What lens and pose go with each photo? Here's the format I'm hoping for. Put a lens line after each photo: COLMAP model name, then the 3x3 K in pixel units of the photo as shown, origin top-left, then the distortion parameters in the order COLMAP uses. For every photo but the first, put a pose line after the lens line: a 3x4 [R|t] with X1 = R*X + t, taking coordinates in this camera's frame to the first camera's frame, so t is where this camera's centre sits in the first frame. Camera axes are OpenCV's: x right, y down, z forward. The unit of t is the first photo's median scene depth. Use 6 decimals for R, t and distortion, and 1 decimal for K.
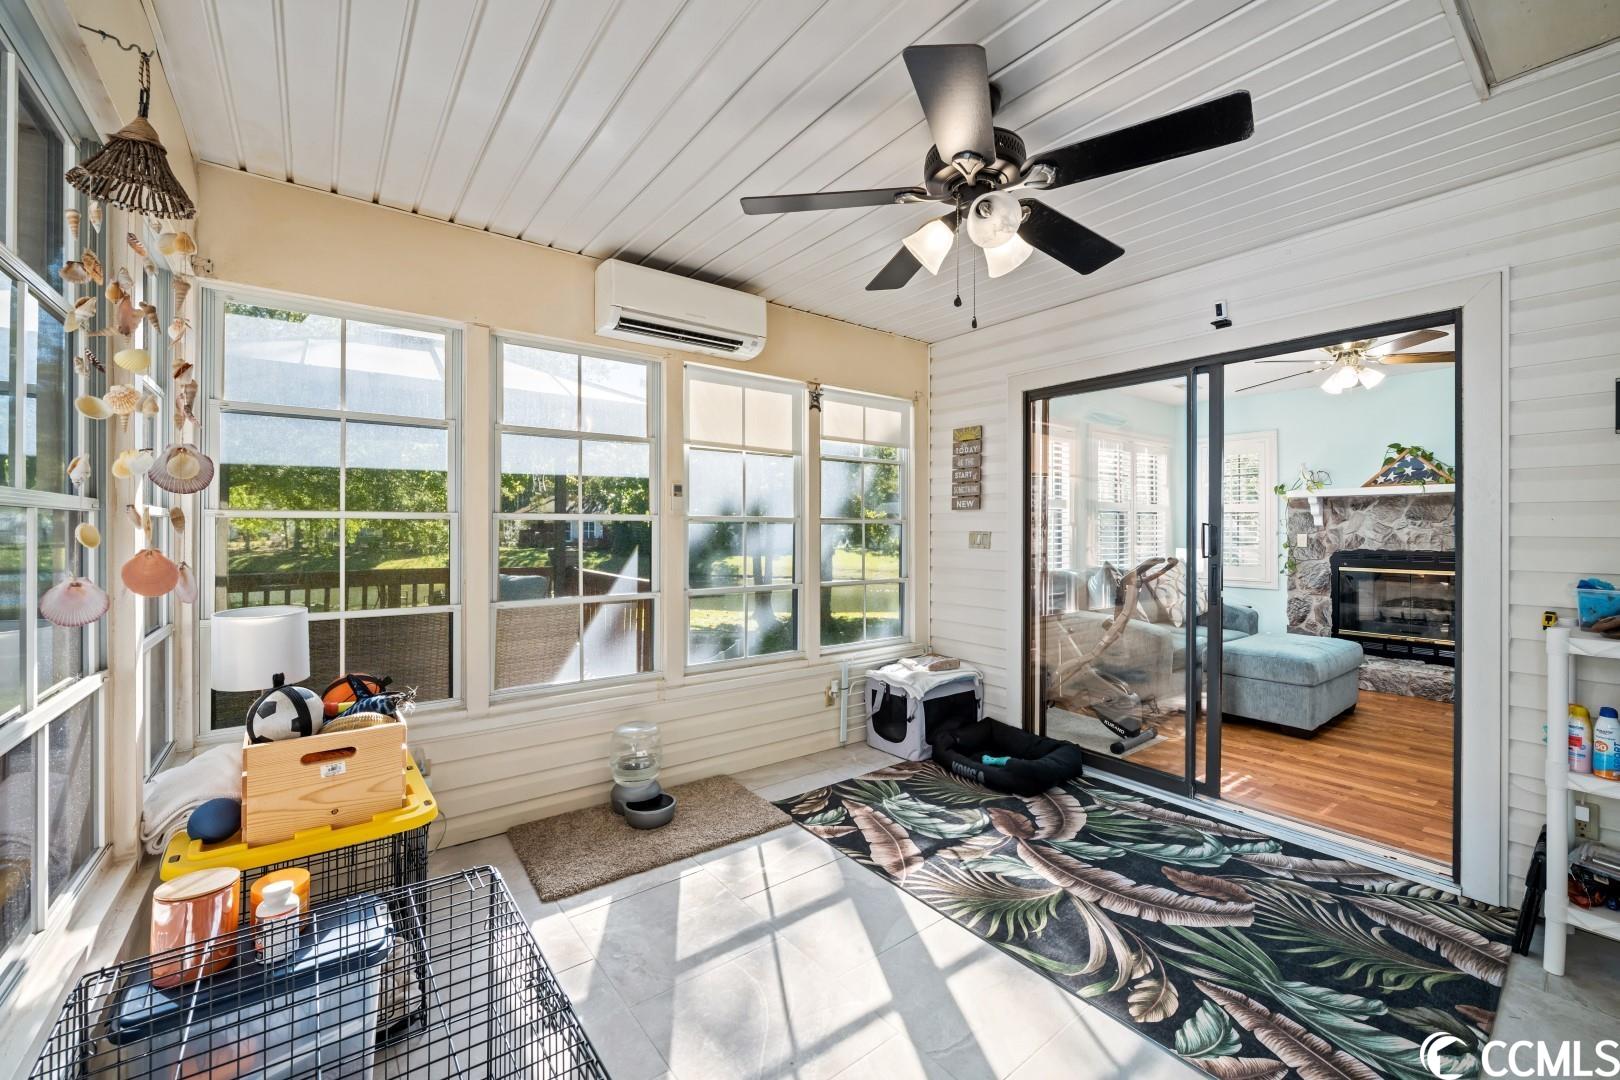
lens RADIAL K [[639.1, 0, 810.0], [0, 639.1, 540.0], [0, 0, 1]] dist [-0.000688, -0.000114]
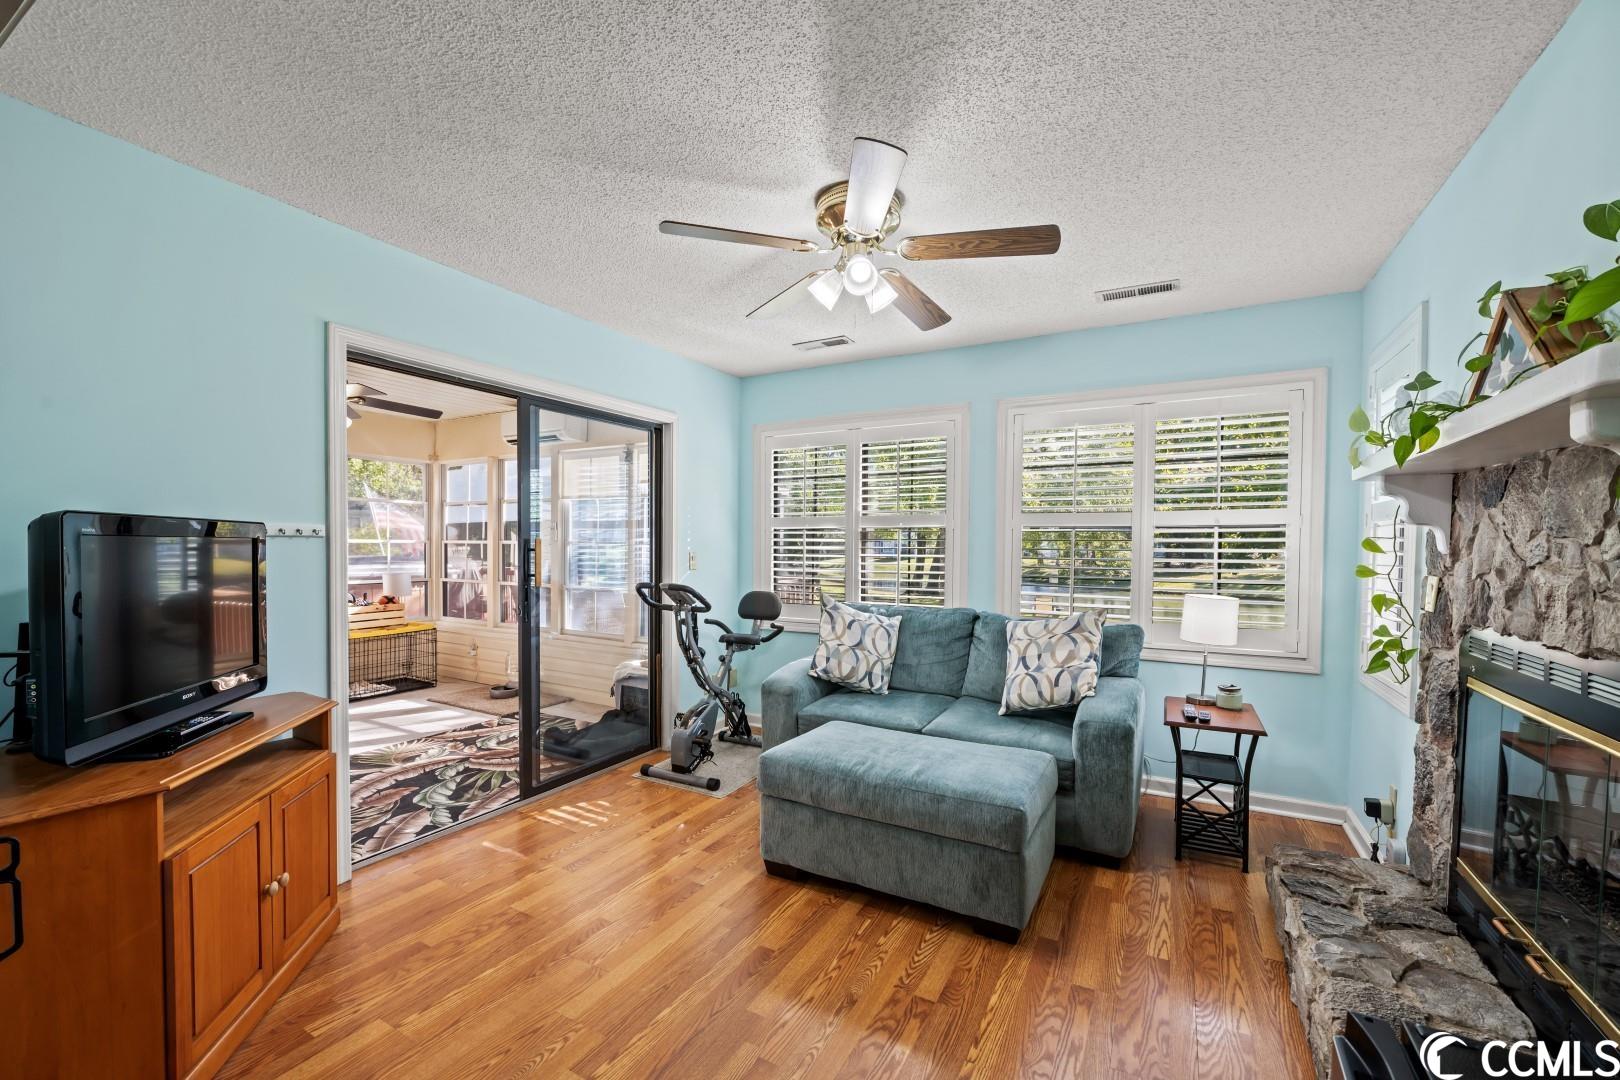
lens RADIAL K [[639.1, 0, 810.0], [0, 639.1, 540.0], [0, 0, 1]] dist [-0.000688, -0.000114]
pose [[0.397226, -0.009205, -0.917675, 2.074917], [-0.006142, 0.999901, -0.012689, -0.034450], [0.917700, 0.010676, 0.397130, 1.141926]]
